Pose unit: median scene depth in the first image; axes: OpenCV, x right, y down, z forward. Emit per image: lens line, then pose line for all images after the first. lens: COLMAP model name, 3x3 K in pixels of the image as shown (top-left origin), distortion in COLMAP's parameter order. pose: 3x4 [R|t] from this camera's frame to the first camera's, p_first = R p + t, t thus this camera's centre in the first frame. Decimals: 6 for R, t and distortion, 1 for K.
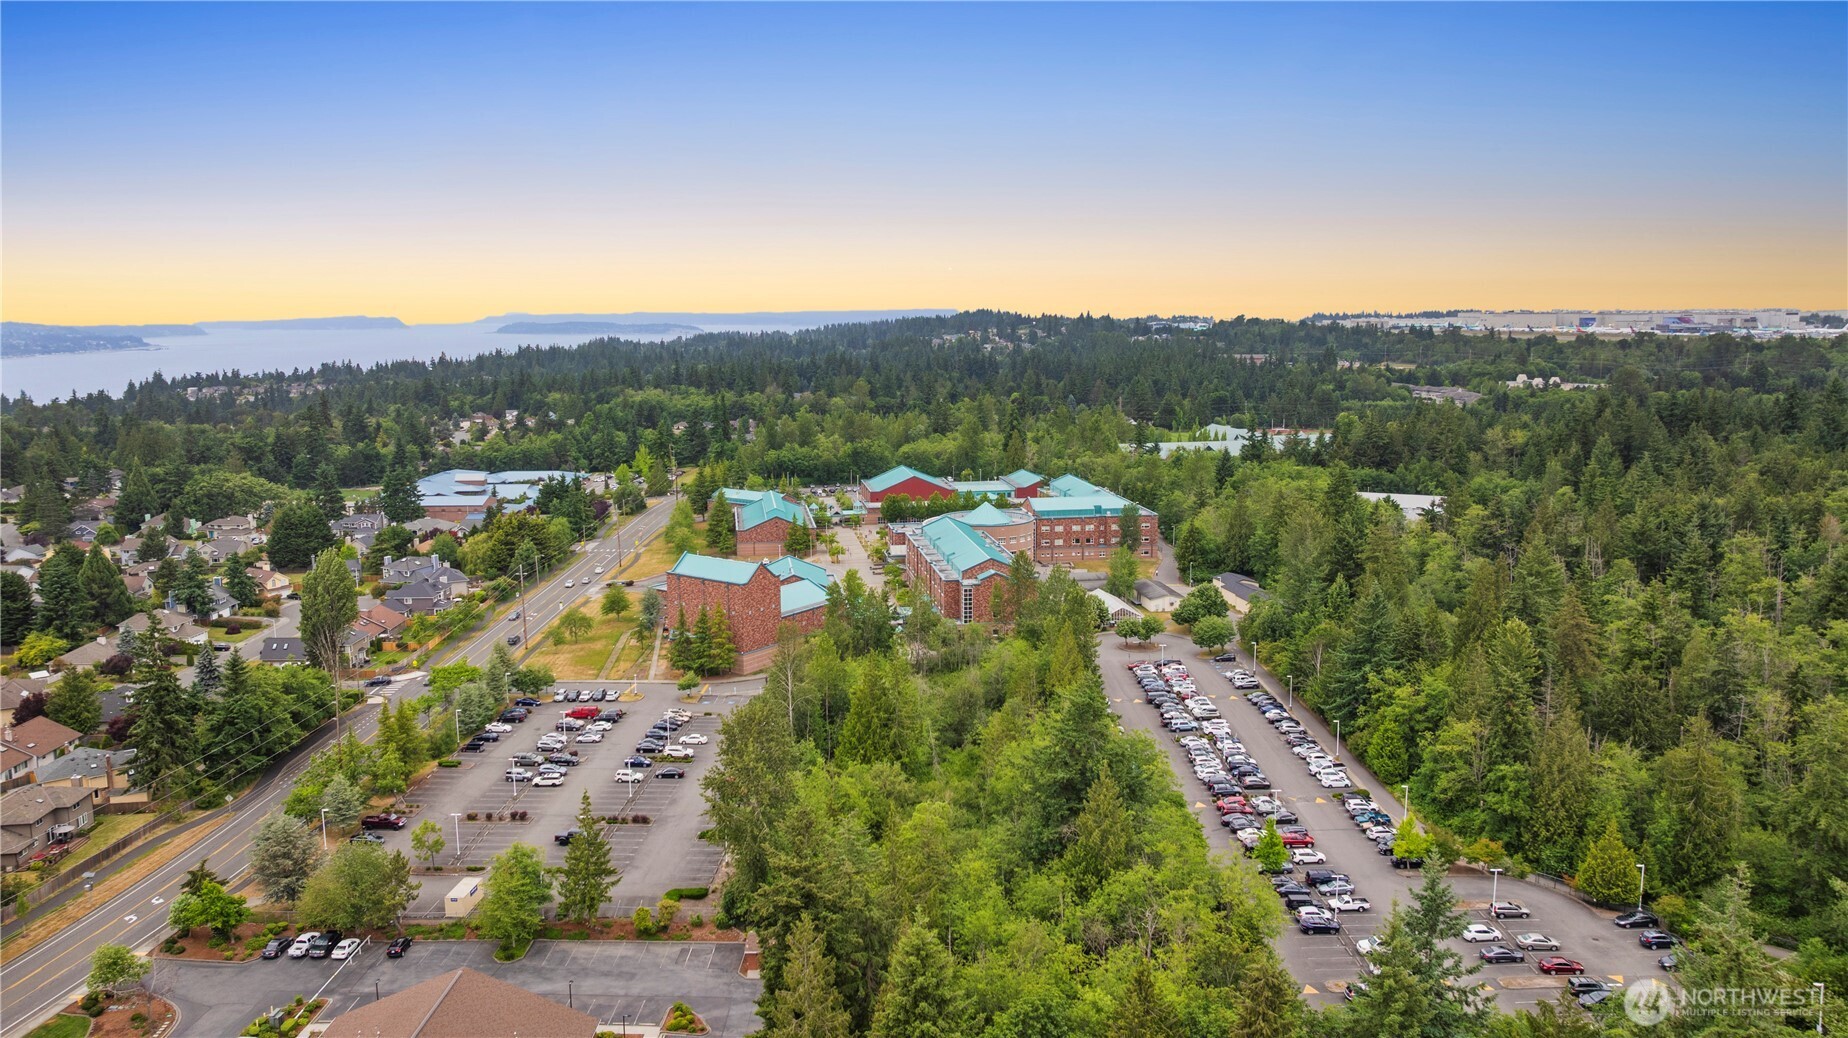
lens RADIAL K [[1270.8, 0, 955.3], [0, 1270.8, 517.6], [0, 0, 1]] dist [-0.009505, -0.002144]
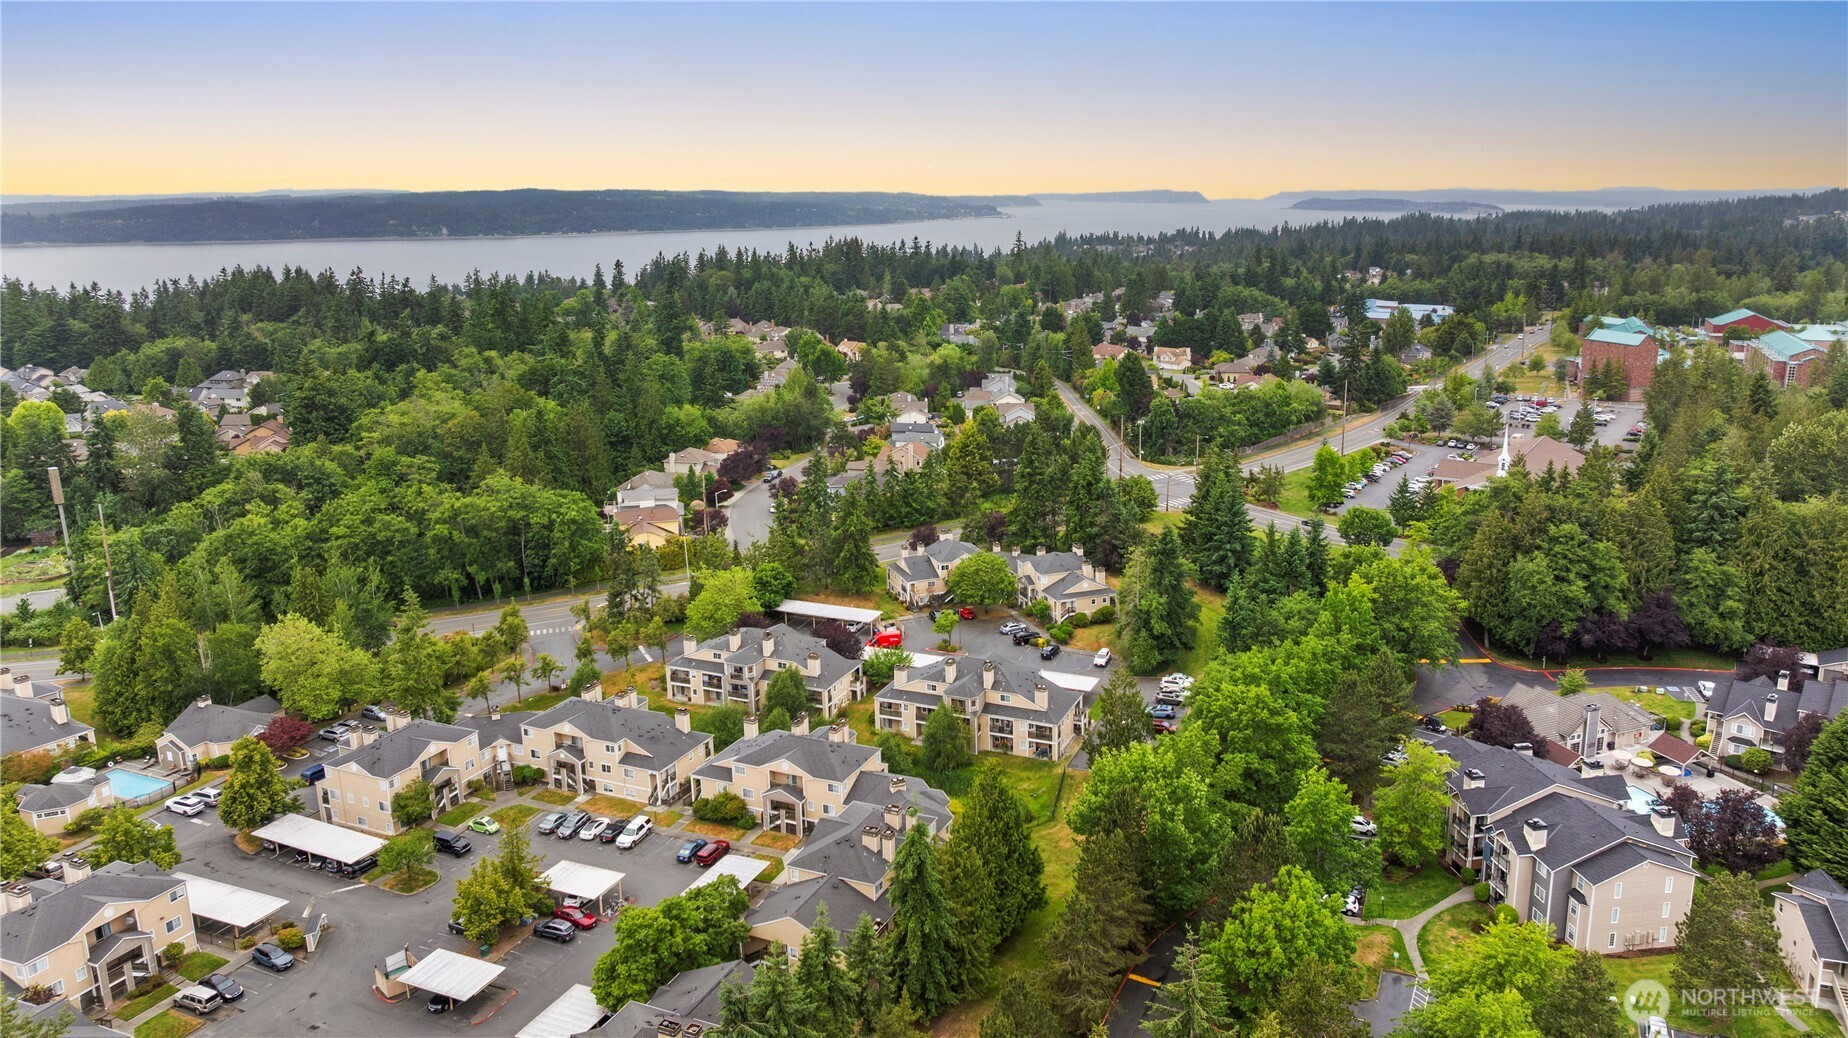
lens RADIAL K [[1275.8, 0, 1012.2], [0, 1275.8, 516.0], [0, 0, 1]] dist [-0.048385, 0.090026]
pose [[0.851634, 0.138191, -0.505591, 0.001064], [-0.091572, 0.989010, 0.116075, 0.020419], [0.516075, -0.052556, 0.854929, -0.112423]]
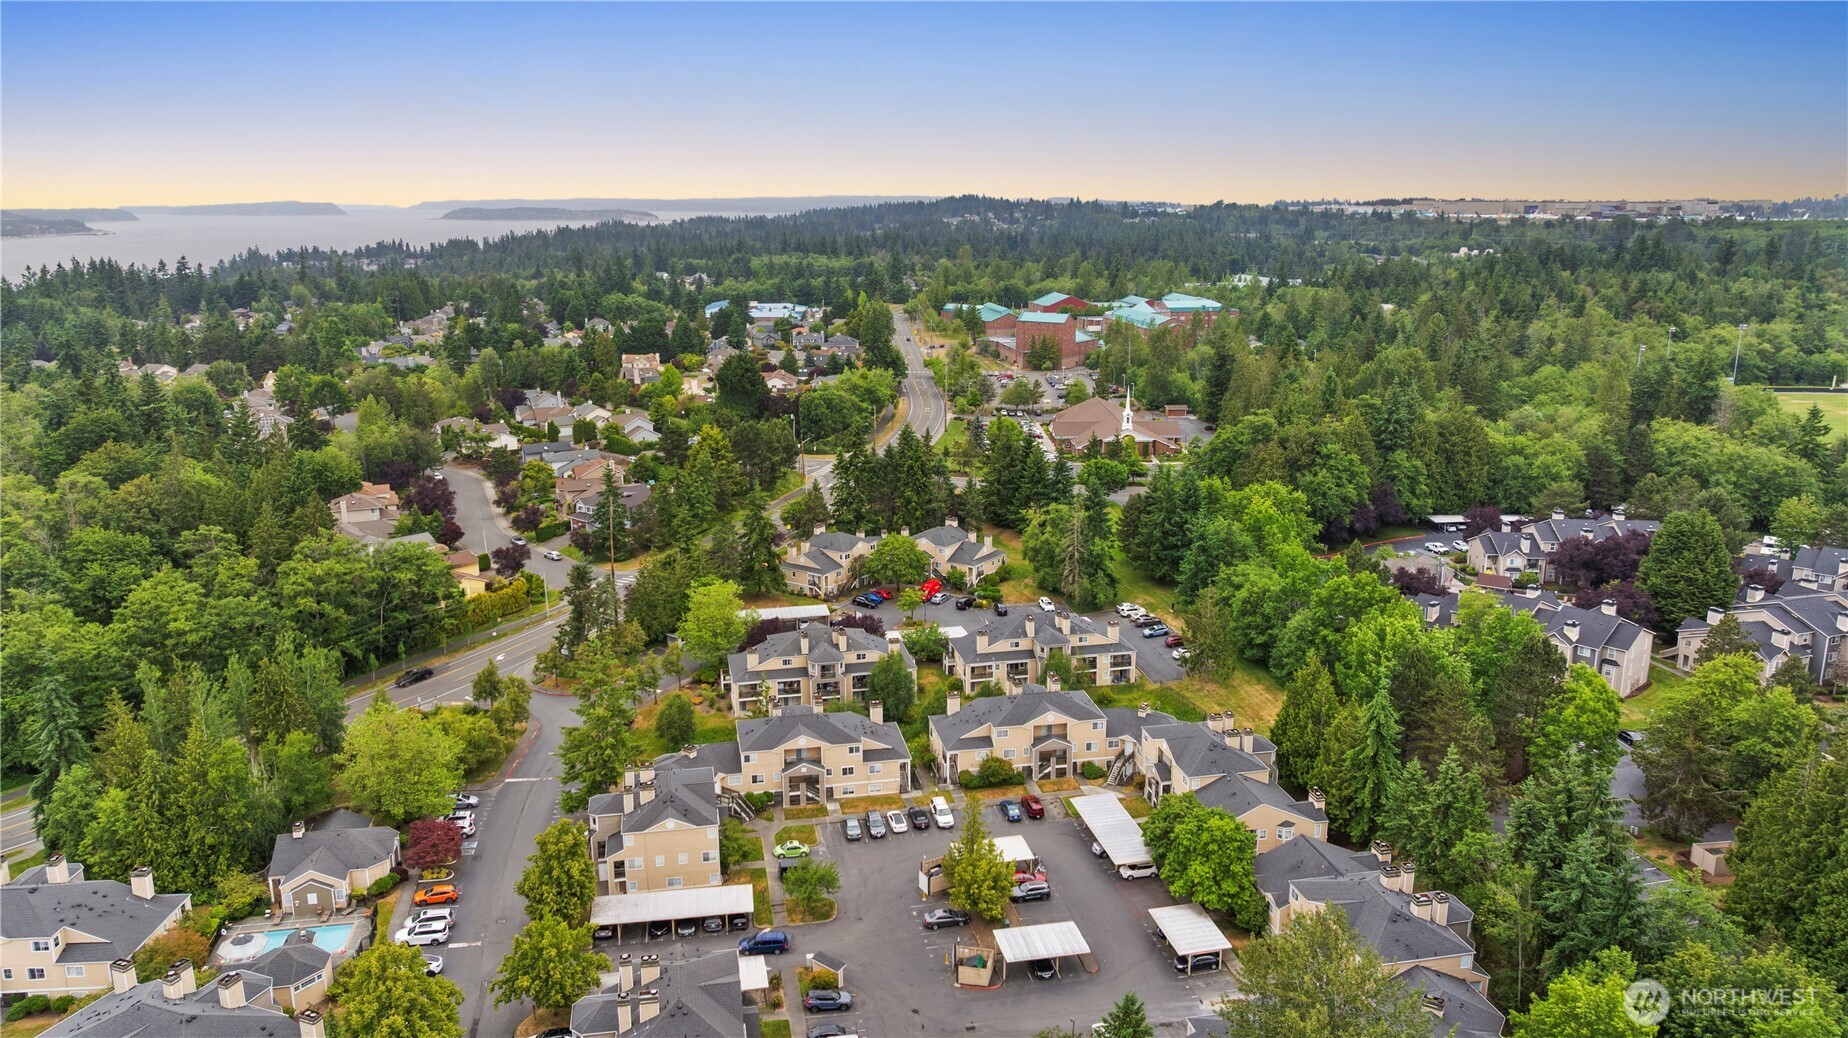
lens RADIAL K [[1277.9, 0, 924.0], [0, 1277.9, 519.0], [0, 0, 1]] dist [-0.014612, -0.003572]
pose [[0.999848, 0.000343, 0.017408, -0.055487], [-0.001819, 0.996392, 0.084854, 0.025063], [-0.017316, -0.084873, 0.996241, -0.137100]]
